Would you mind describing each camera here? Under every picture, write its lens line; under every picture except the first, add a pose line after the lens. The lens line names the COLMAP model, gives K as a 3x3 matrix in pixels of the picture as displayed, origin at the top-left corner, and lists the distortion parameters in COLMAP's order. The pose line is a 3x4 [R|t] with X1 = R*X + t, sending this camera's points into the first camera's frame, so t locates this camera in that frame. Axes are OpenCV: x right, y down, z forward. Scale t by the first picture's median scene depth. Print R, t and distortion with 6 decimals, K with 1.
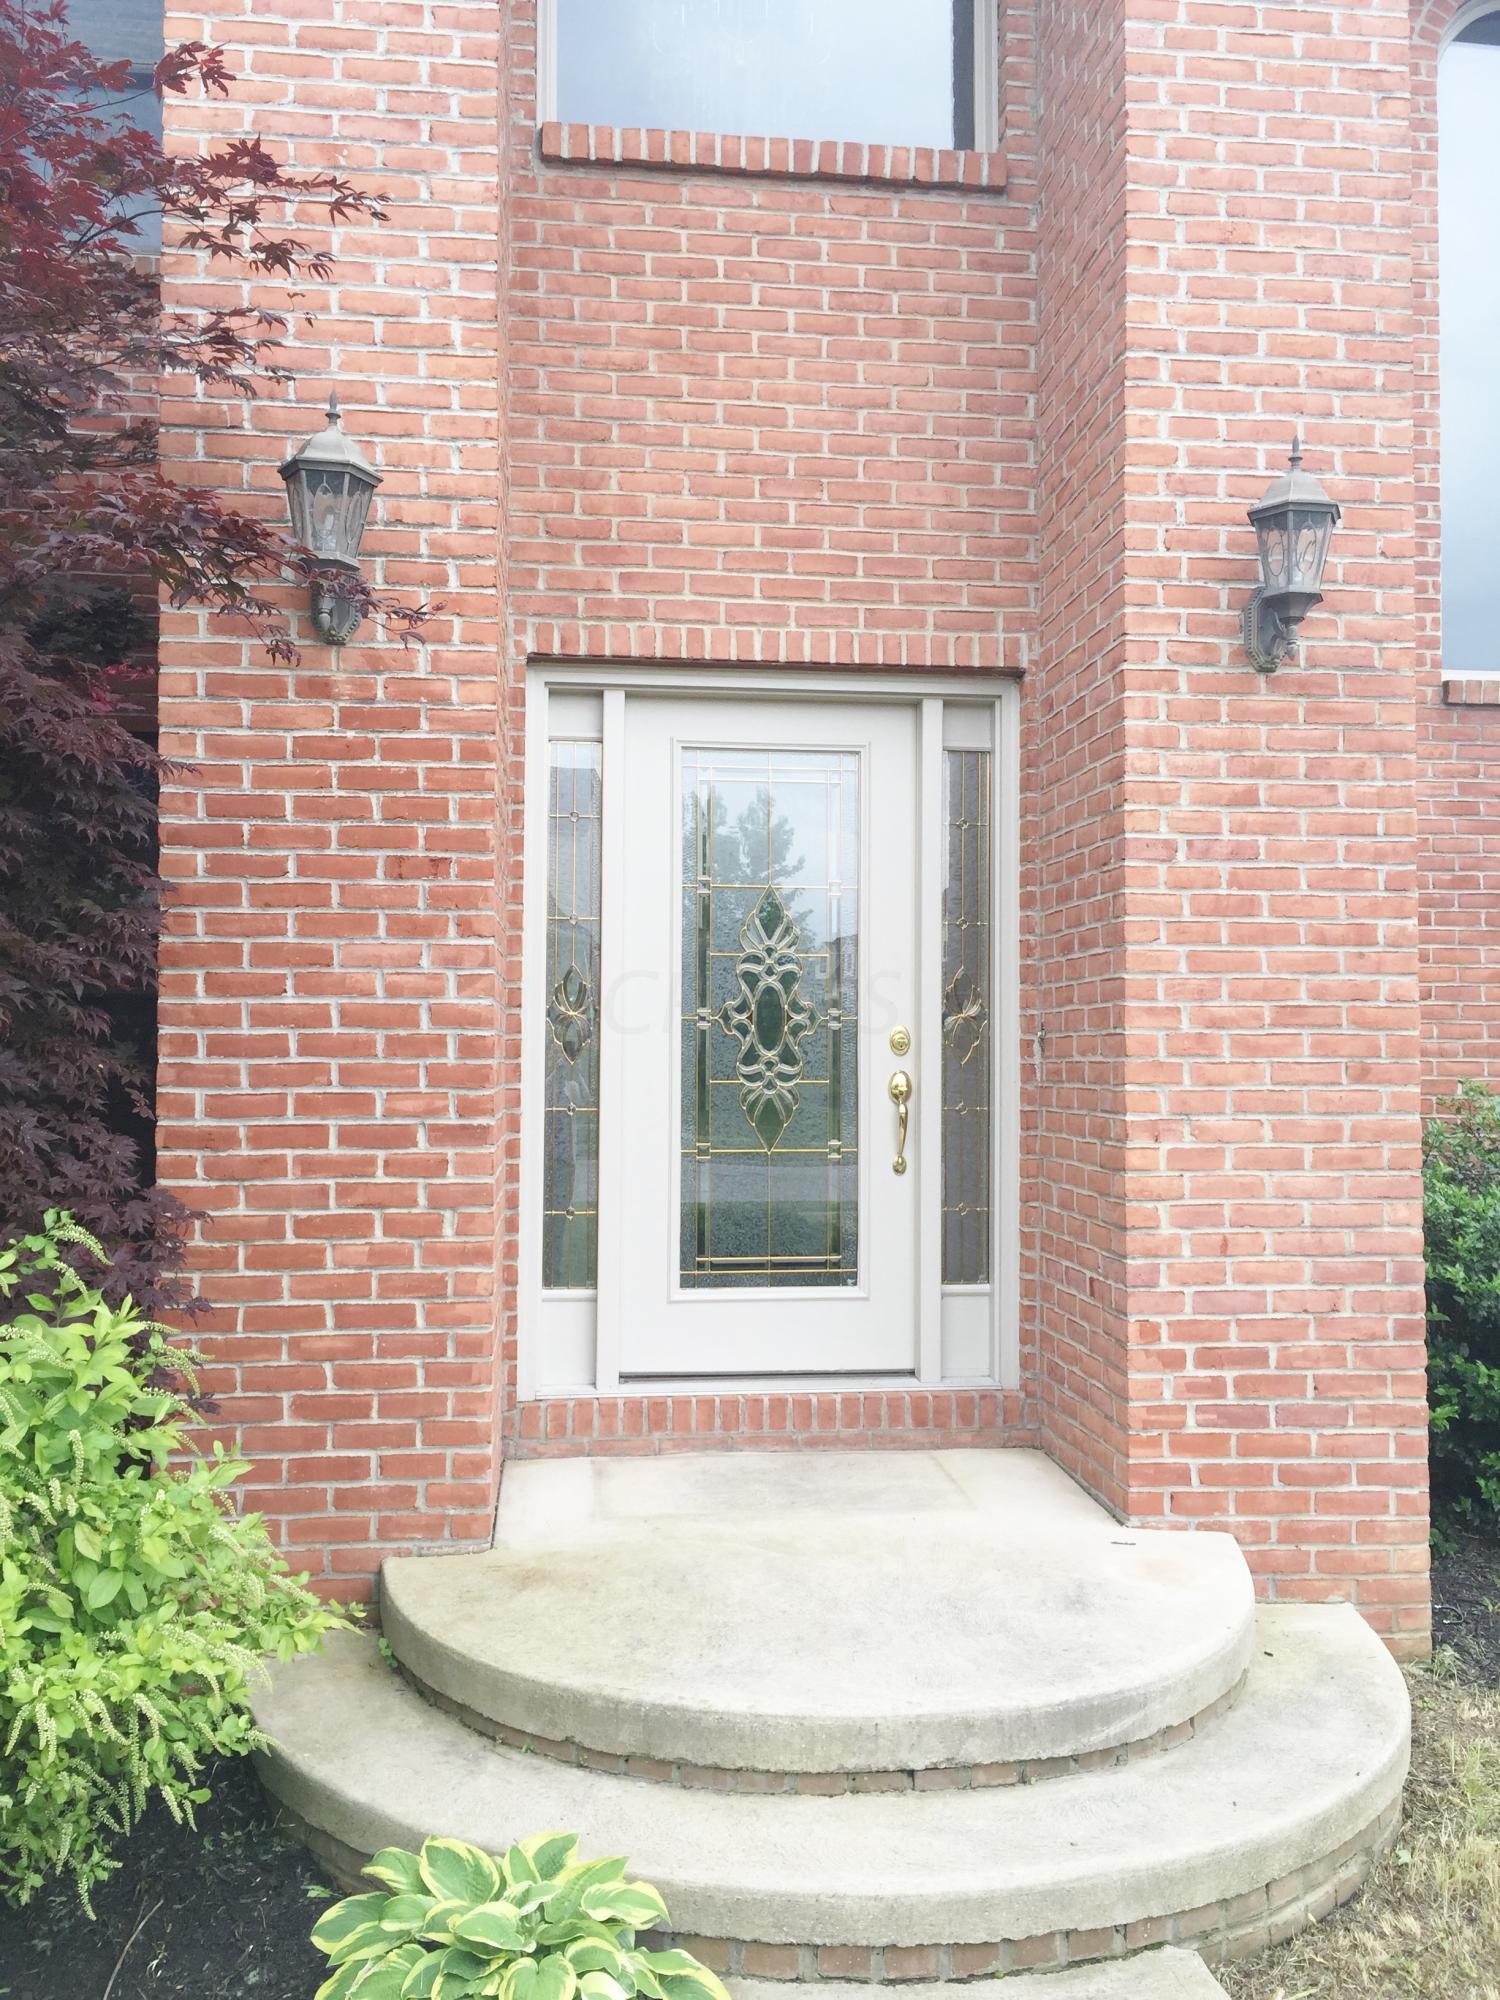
lens RADIAL K [[1708.0, 0, 755.9], [0, 1708.0, 983.3], [0, 0, 1]] dist [0.078249, -0.109221]
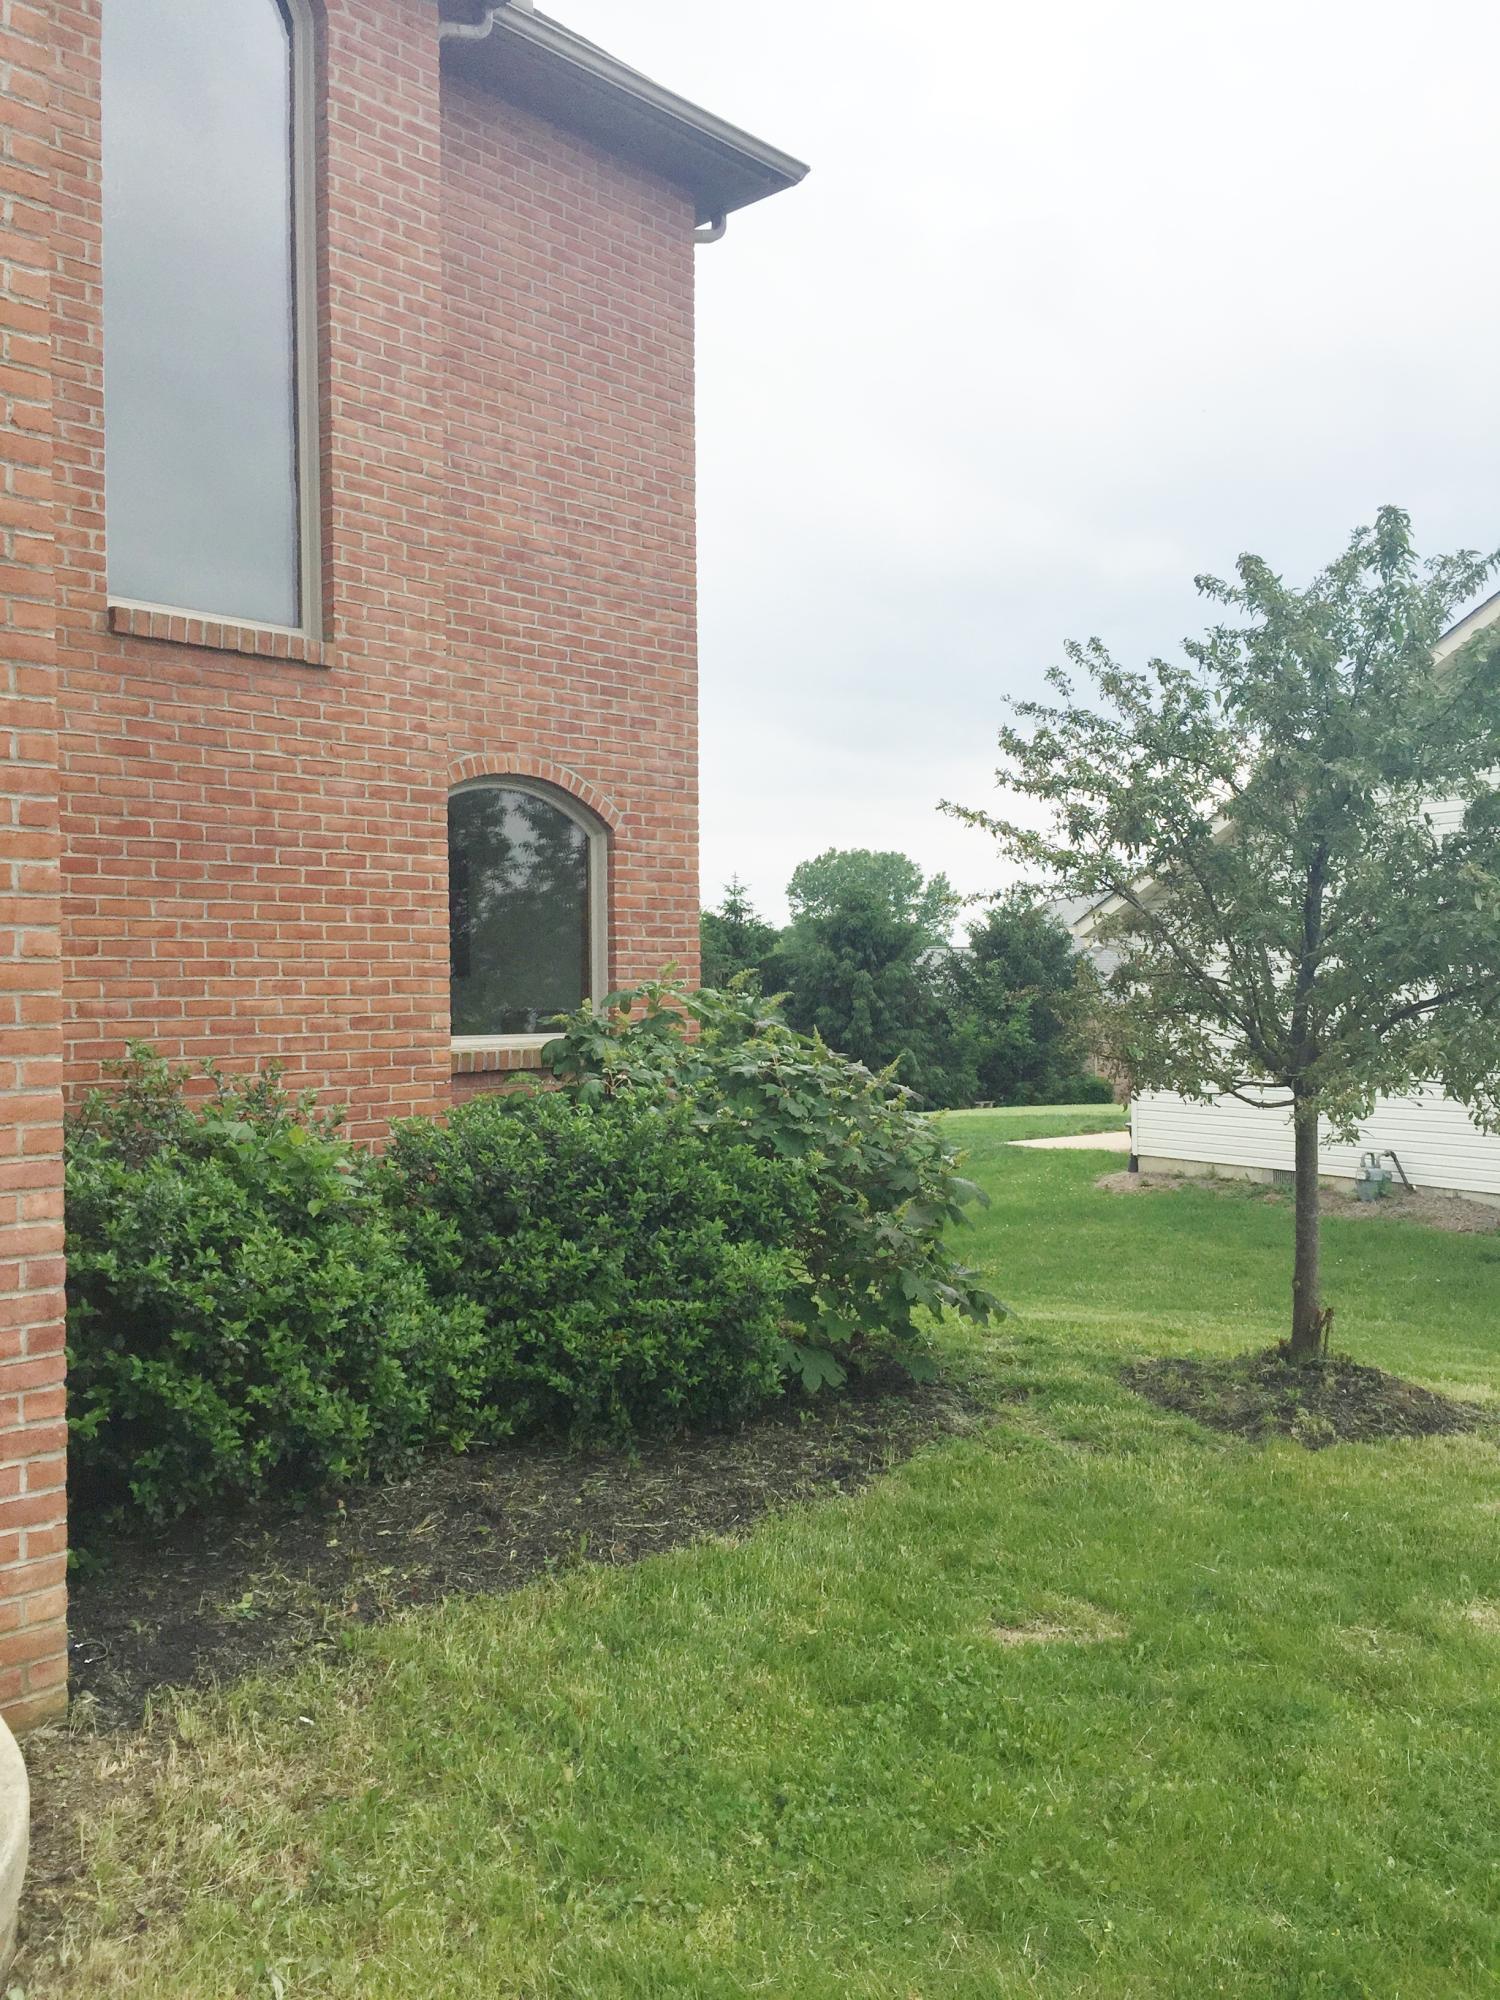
lens RADIAL K [[1708.0, 0, 752.9], [0, 1708.0, 981.2], [0, 0, 1]] dist [0.078249, -0.109221]
pose [[0.752695, -0.006488, 0.658337, 0.078701], [-0.009666, 0.999735, 0.020904, 0.001432], [-0.658298, -0.022098, 0.752433, 0.126882]]
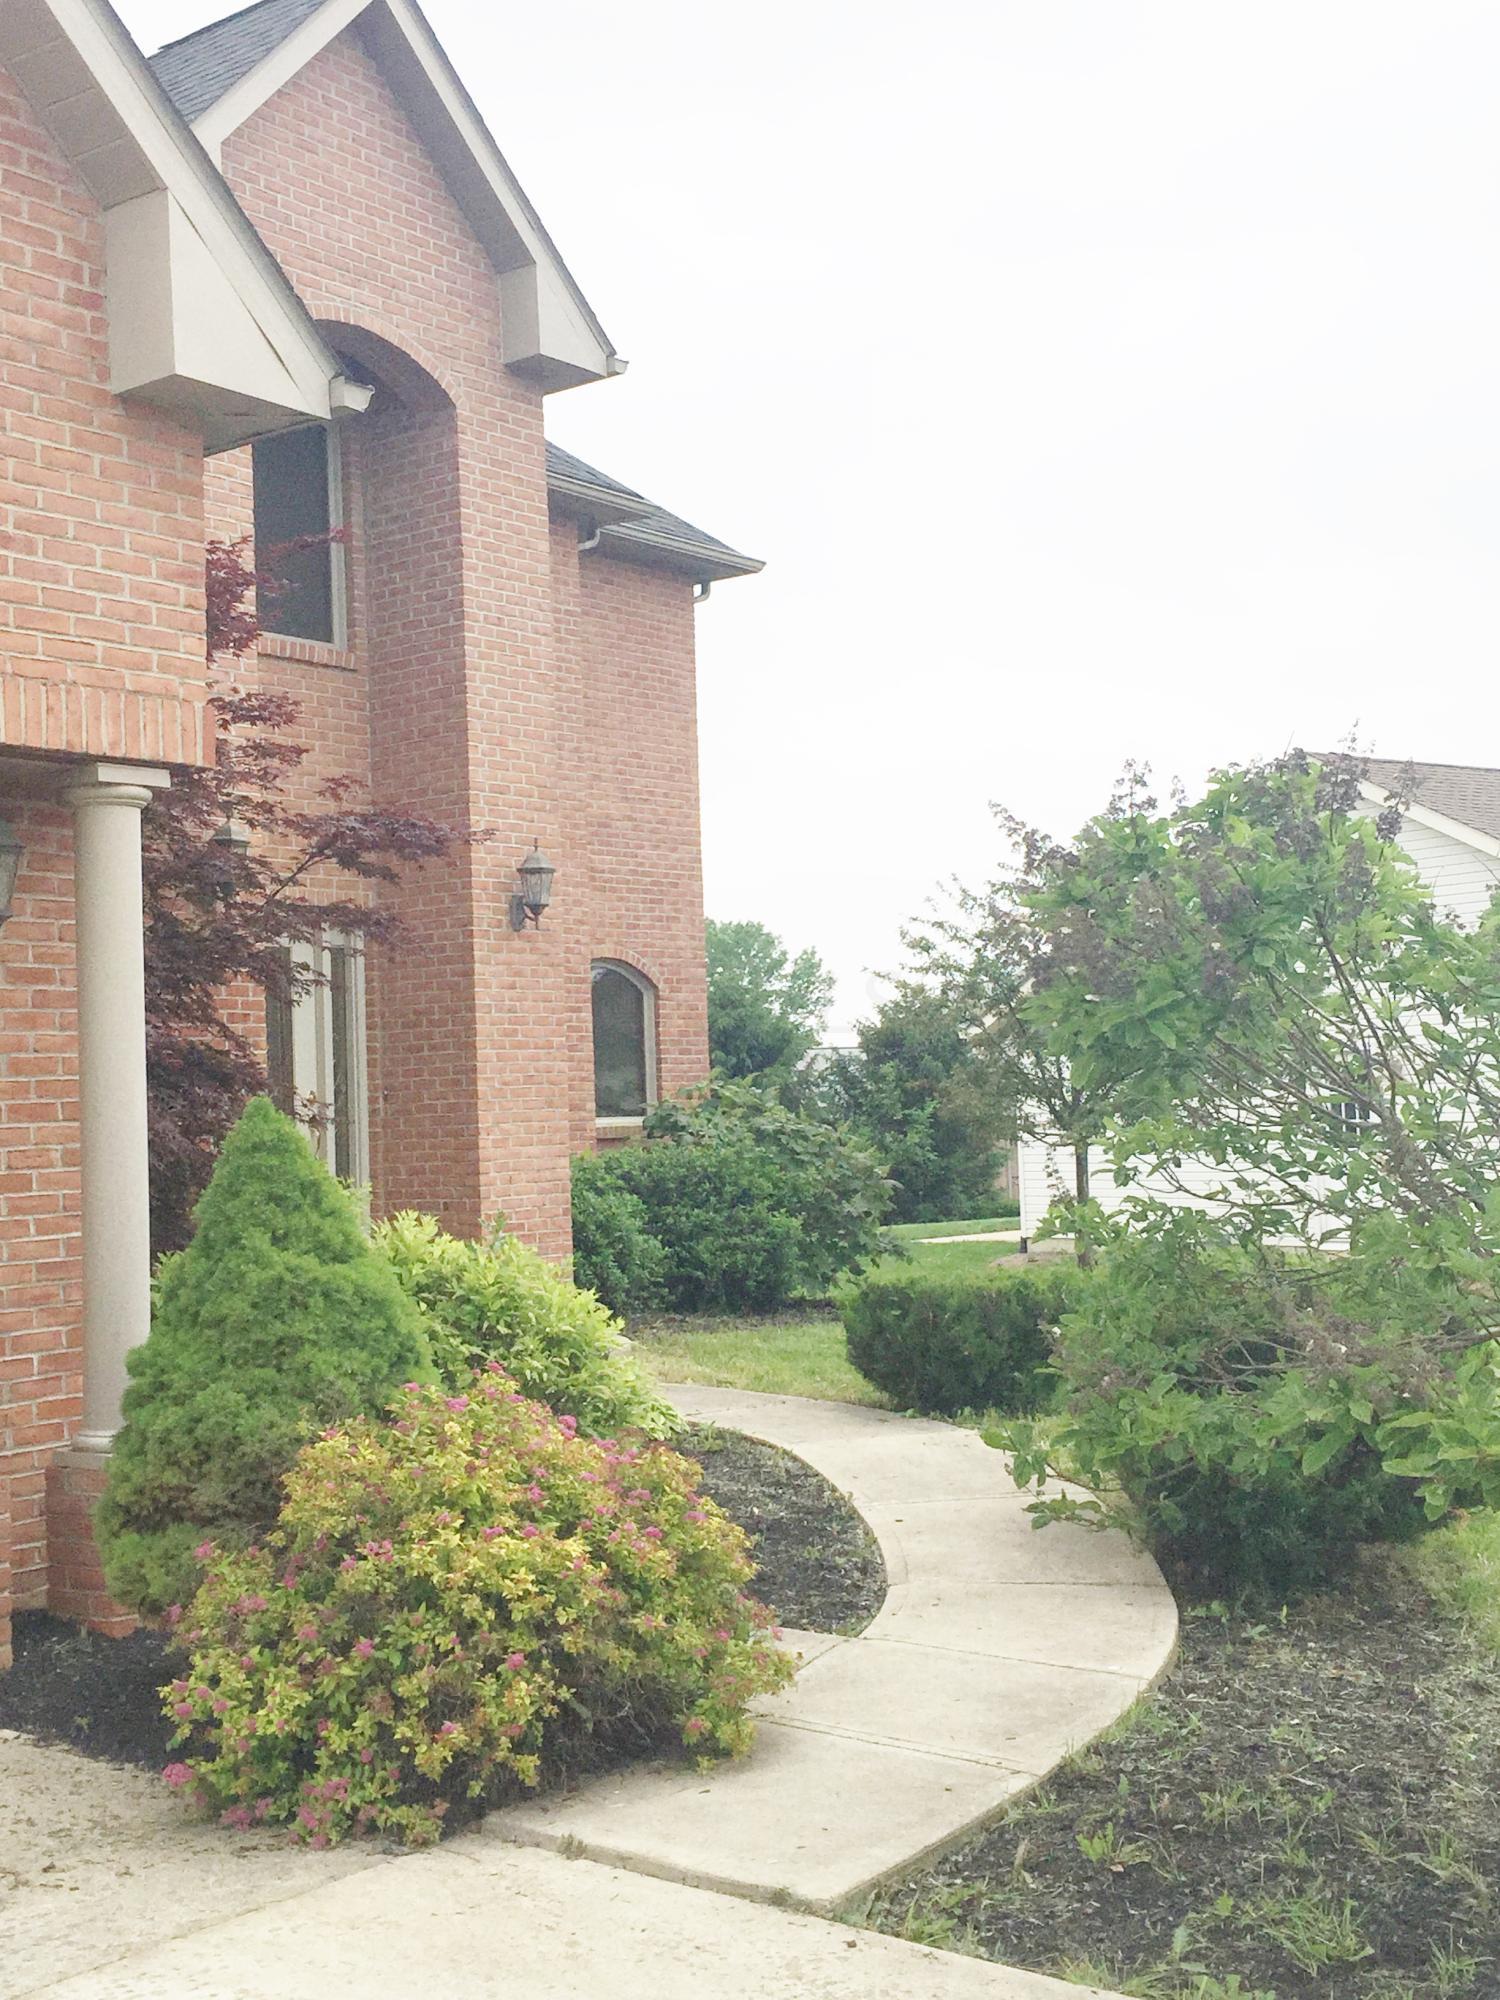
lens RADIAL K [[2427.2, 0, 750.3], [0, 2427.2, 980.2], [0, 0, 1]] dist [0.053787, 0.000000]
pose [[0.693302, 0.010255, 0.720574, -1.835338], [0.013319, 0.999546, -0.027040, -0.022609], [-0.720524, 0.028345, 0.692851, -1.483693]]
